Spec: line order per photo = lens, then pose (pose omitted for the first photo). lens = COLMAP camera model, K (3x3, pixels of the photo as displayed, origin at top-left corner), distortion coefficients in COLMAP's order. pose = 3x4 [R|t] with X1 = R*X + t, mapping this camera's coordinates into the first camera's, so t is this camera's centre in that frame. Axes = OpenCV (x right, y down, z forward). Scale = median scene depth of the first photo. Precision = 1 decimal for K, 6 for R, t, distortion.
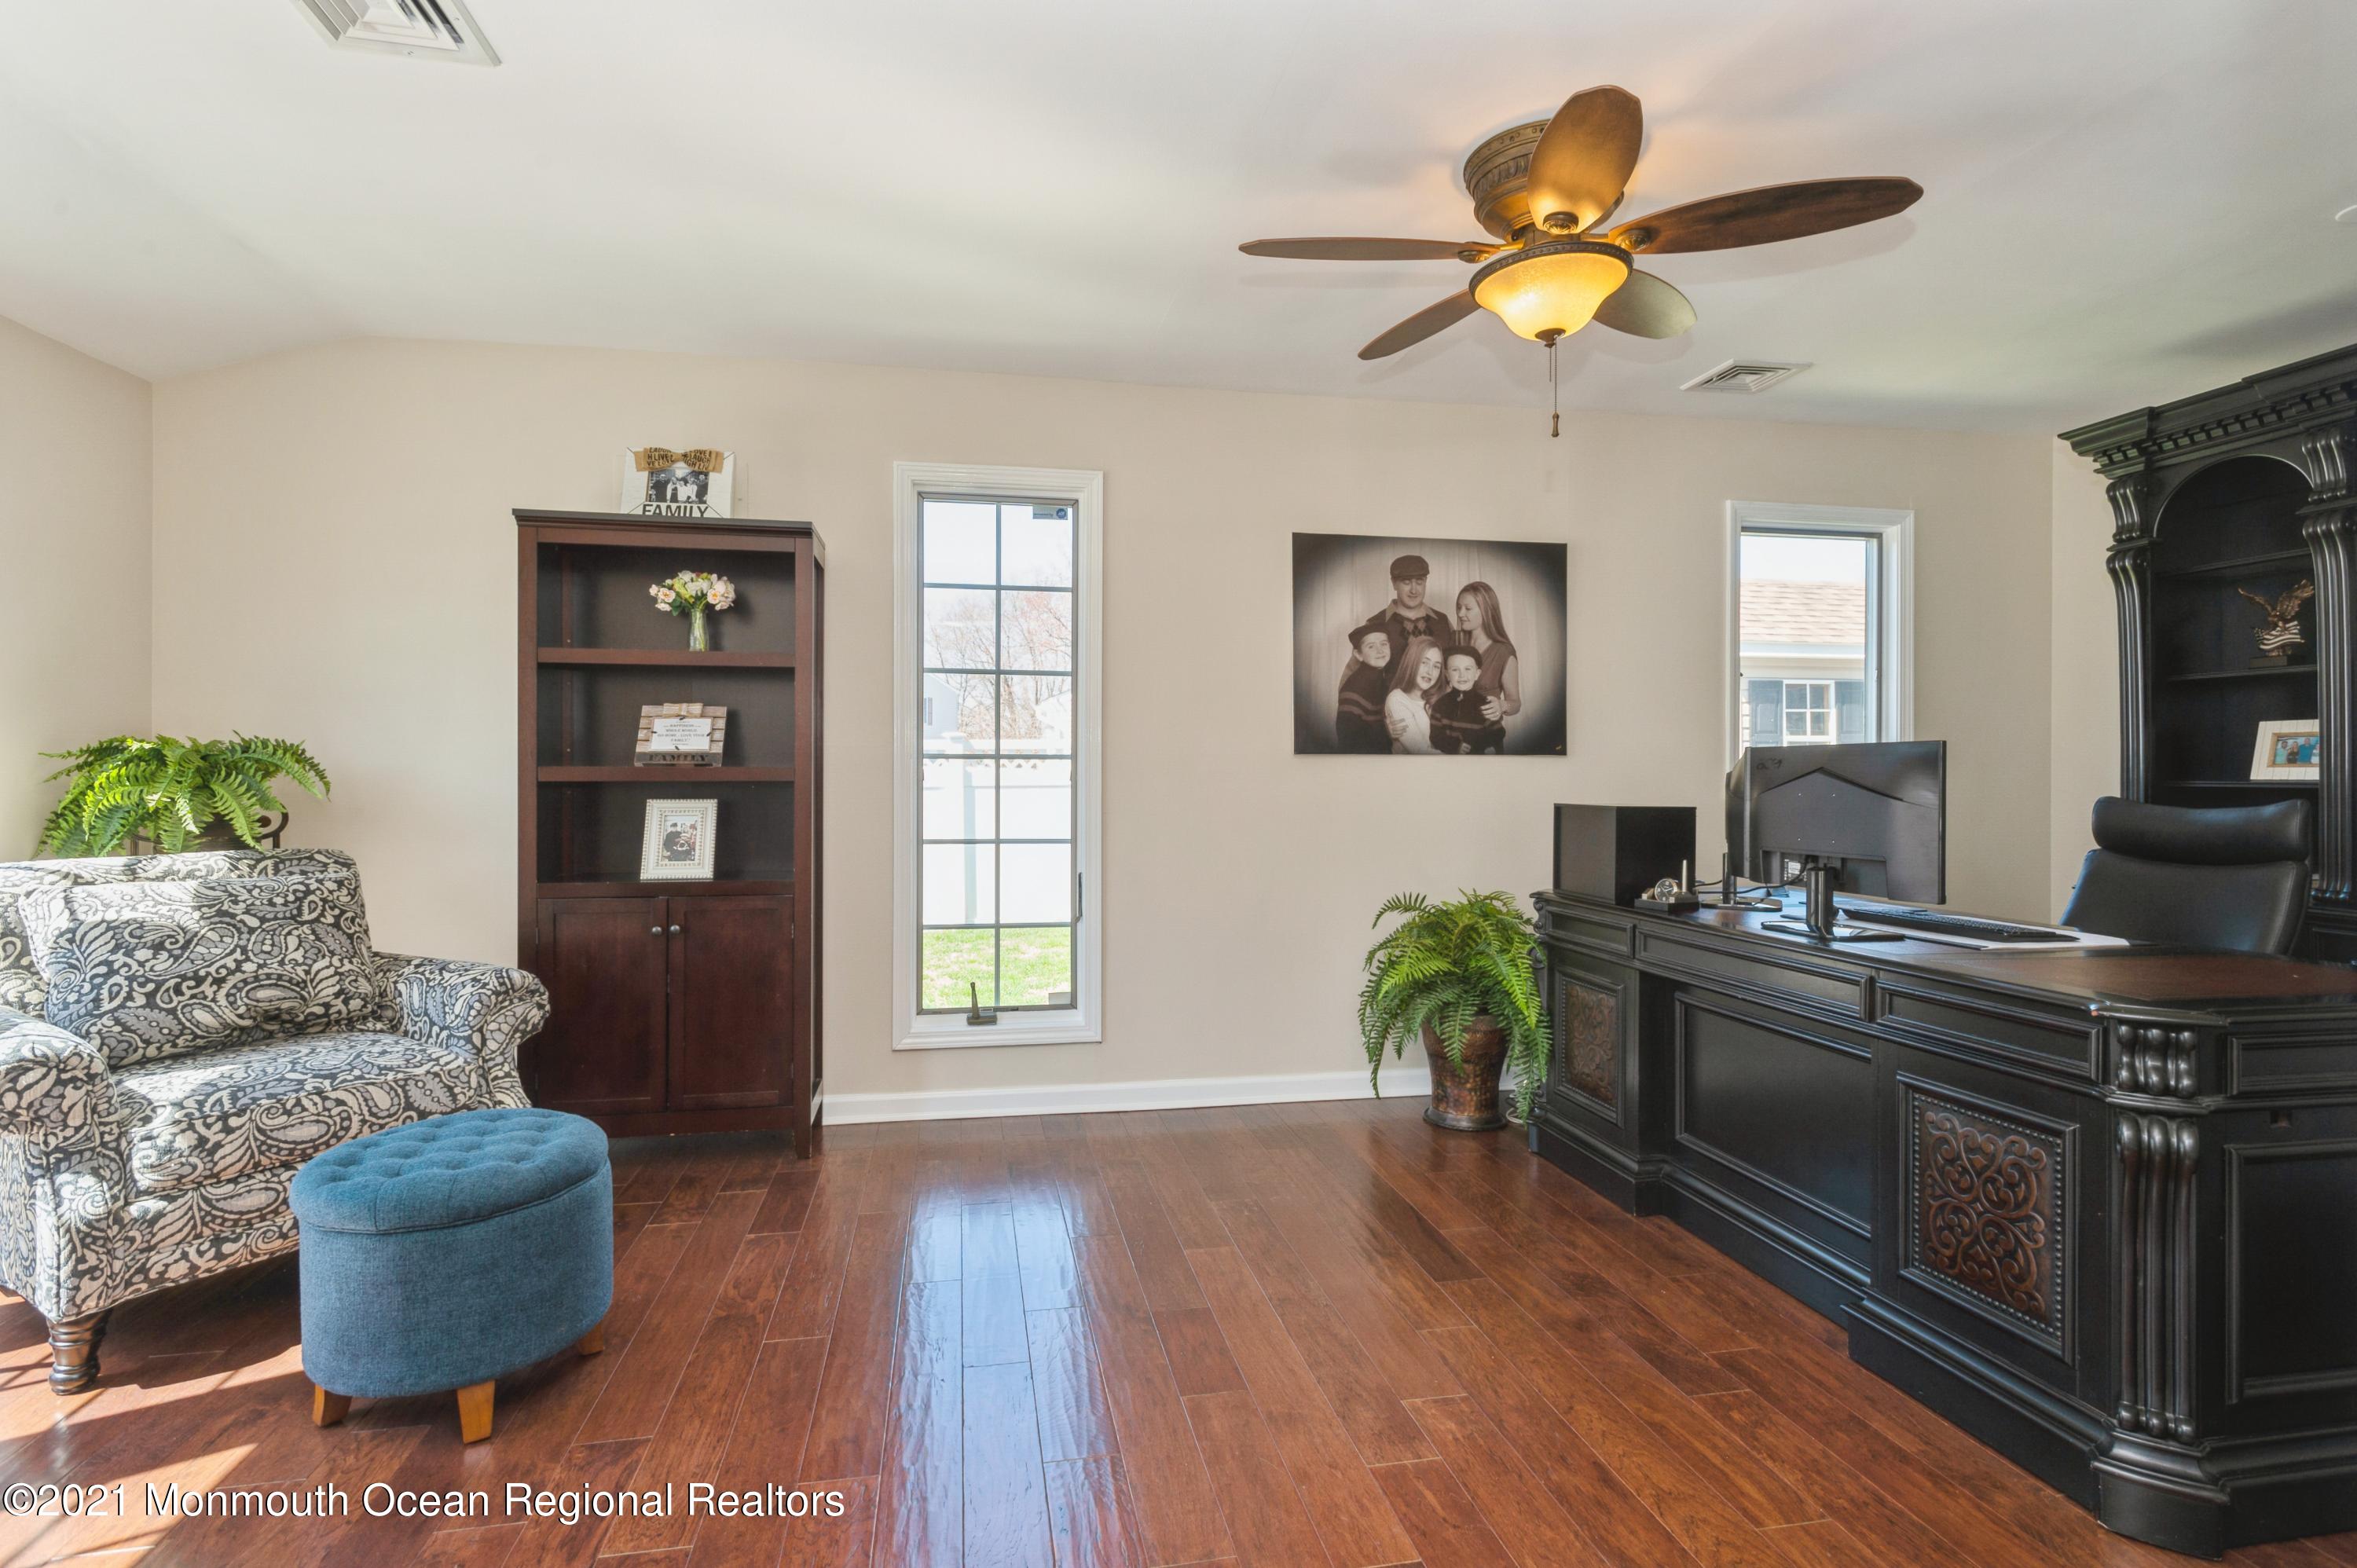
lens RADIAL K [[1173.5, 0, 1165.2], [0, 1173.5, 771.4], [0, 0, 1]] dist [0.000662, -0.000099]
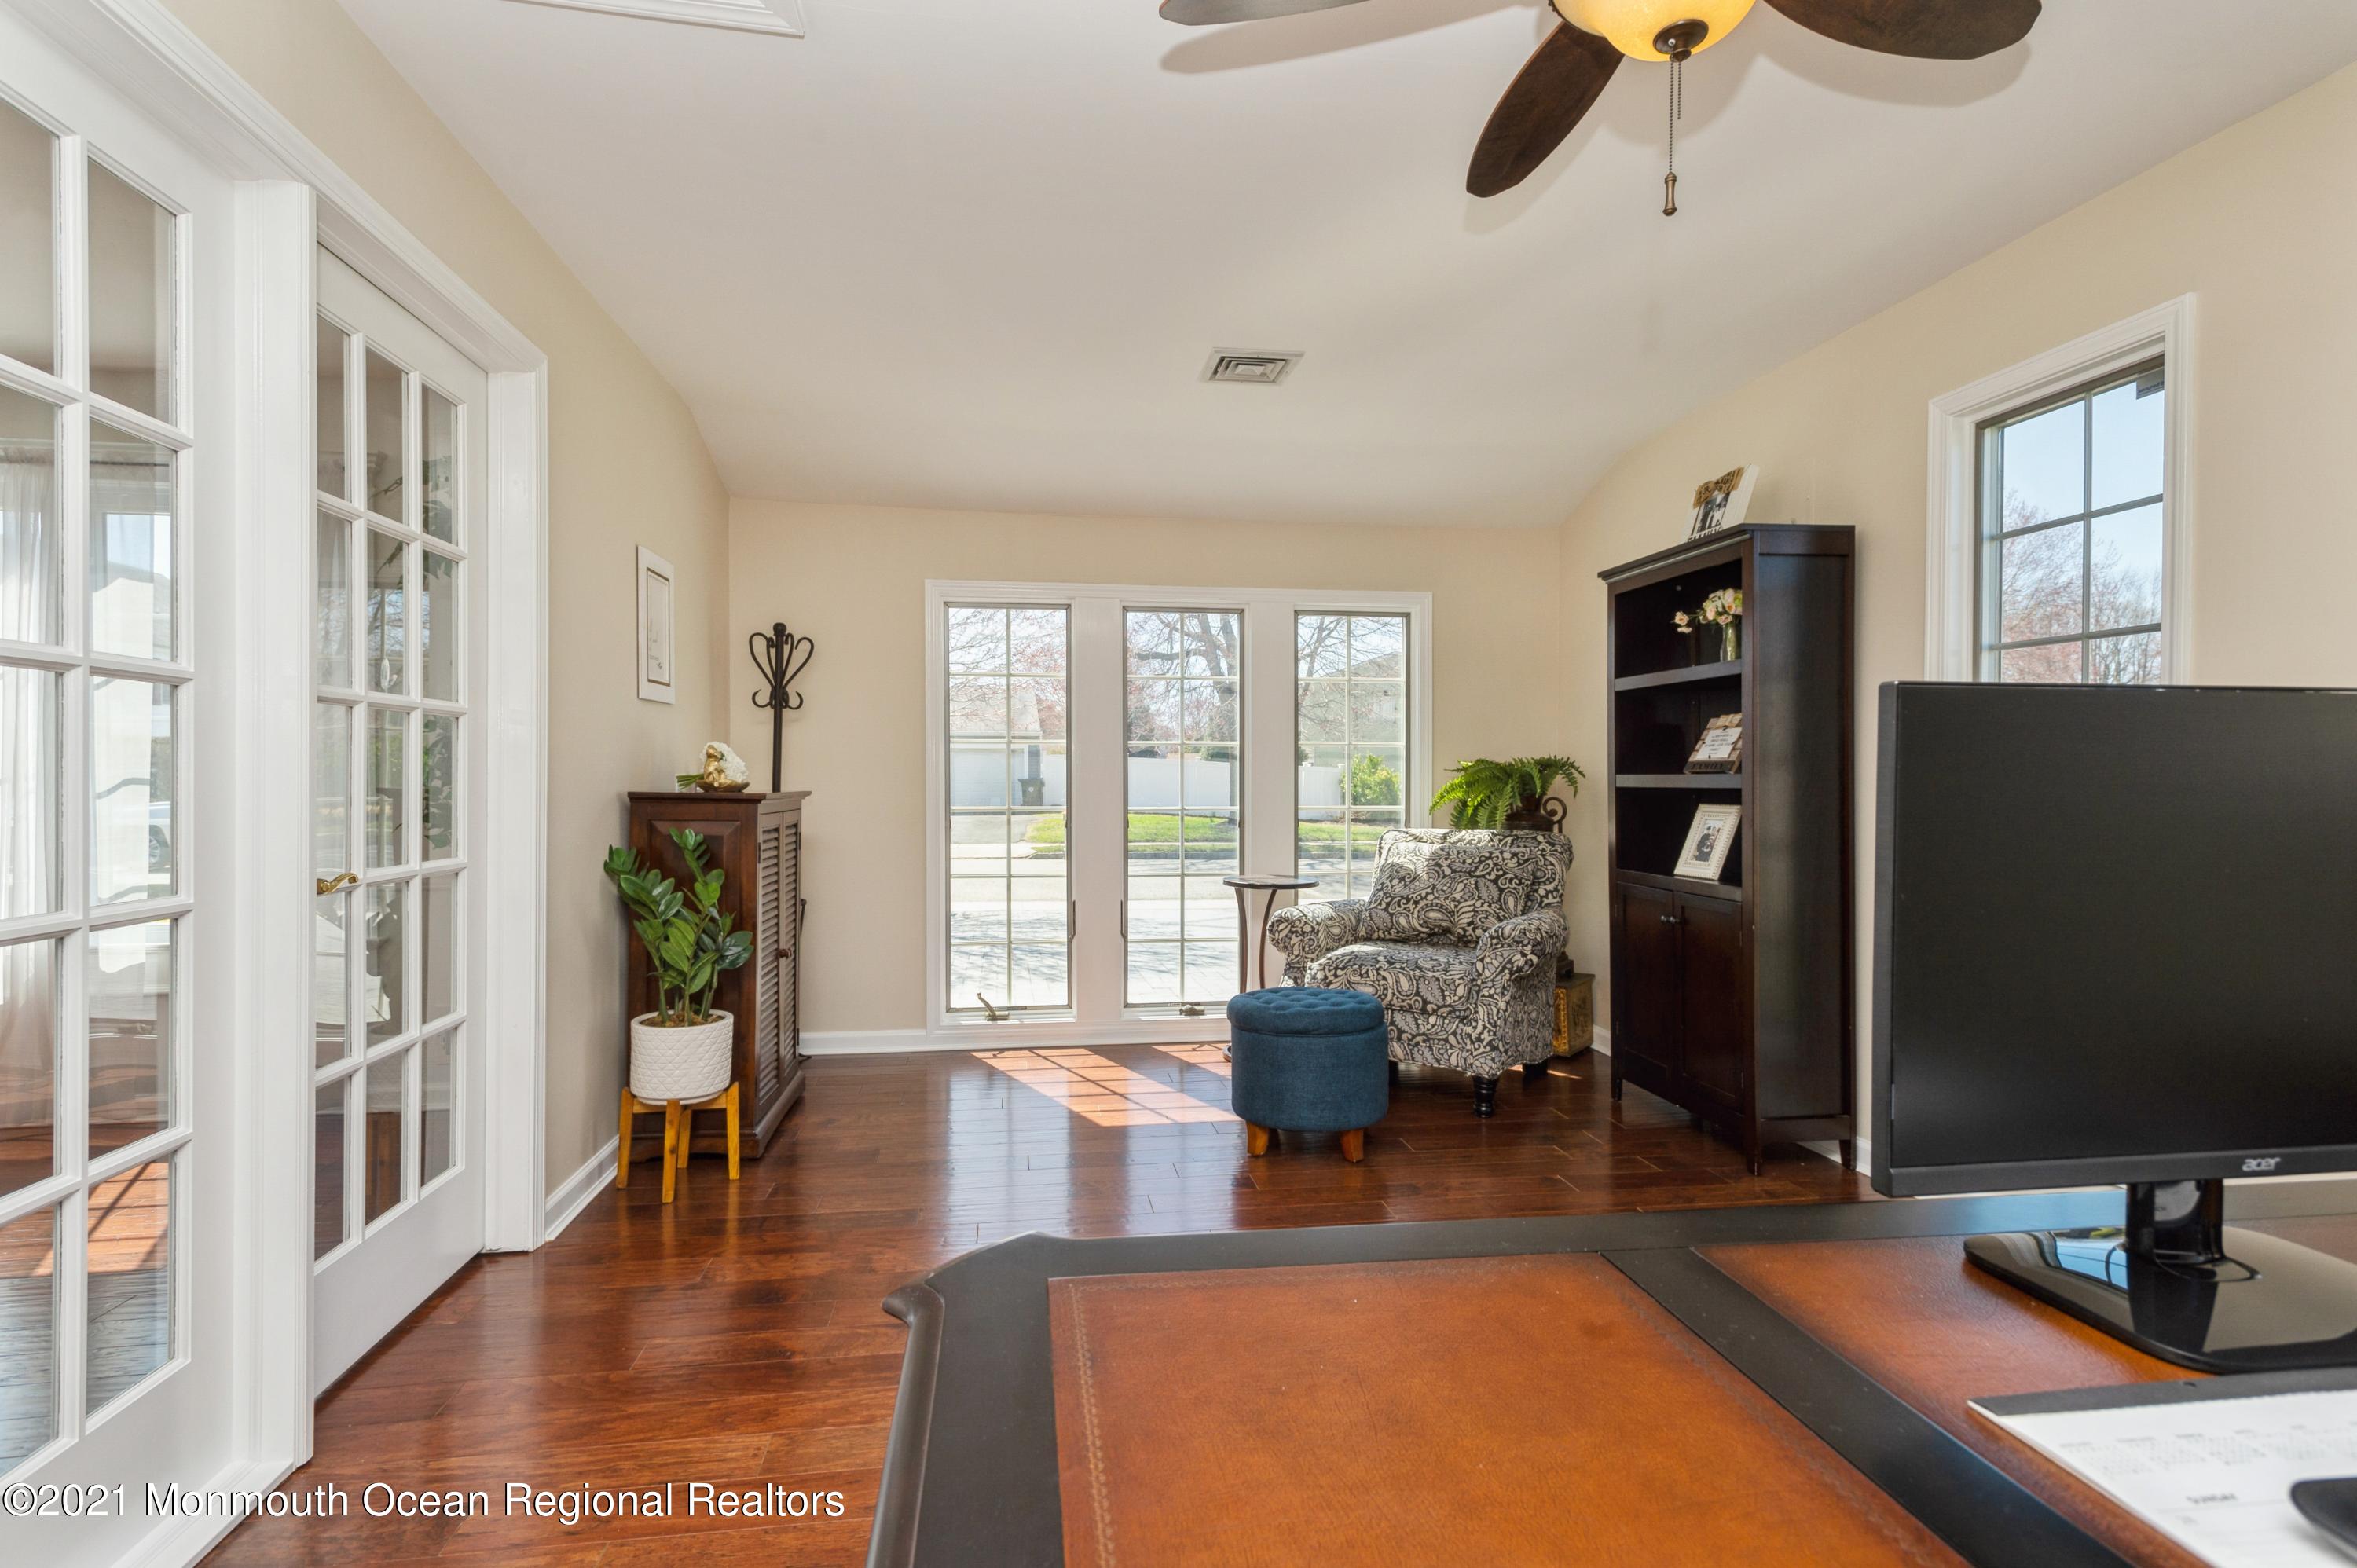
lens RADIAL K [[1109.7, 0, 1165.0], [0, 1109.7, 790.6], [0, 0, 1]] dist [0.018118, -0.004081]
pose [[-0.034933, 0.007292, -0.999363, 0.654678], [0.001952, 0.999972, 0.007228, 0.002845], [0.999388, -0.001698, -0.034946, 0.554752]]
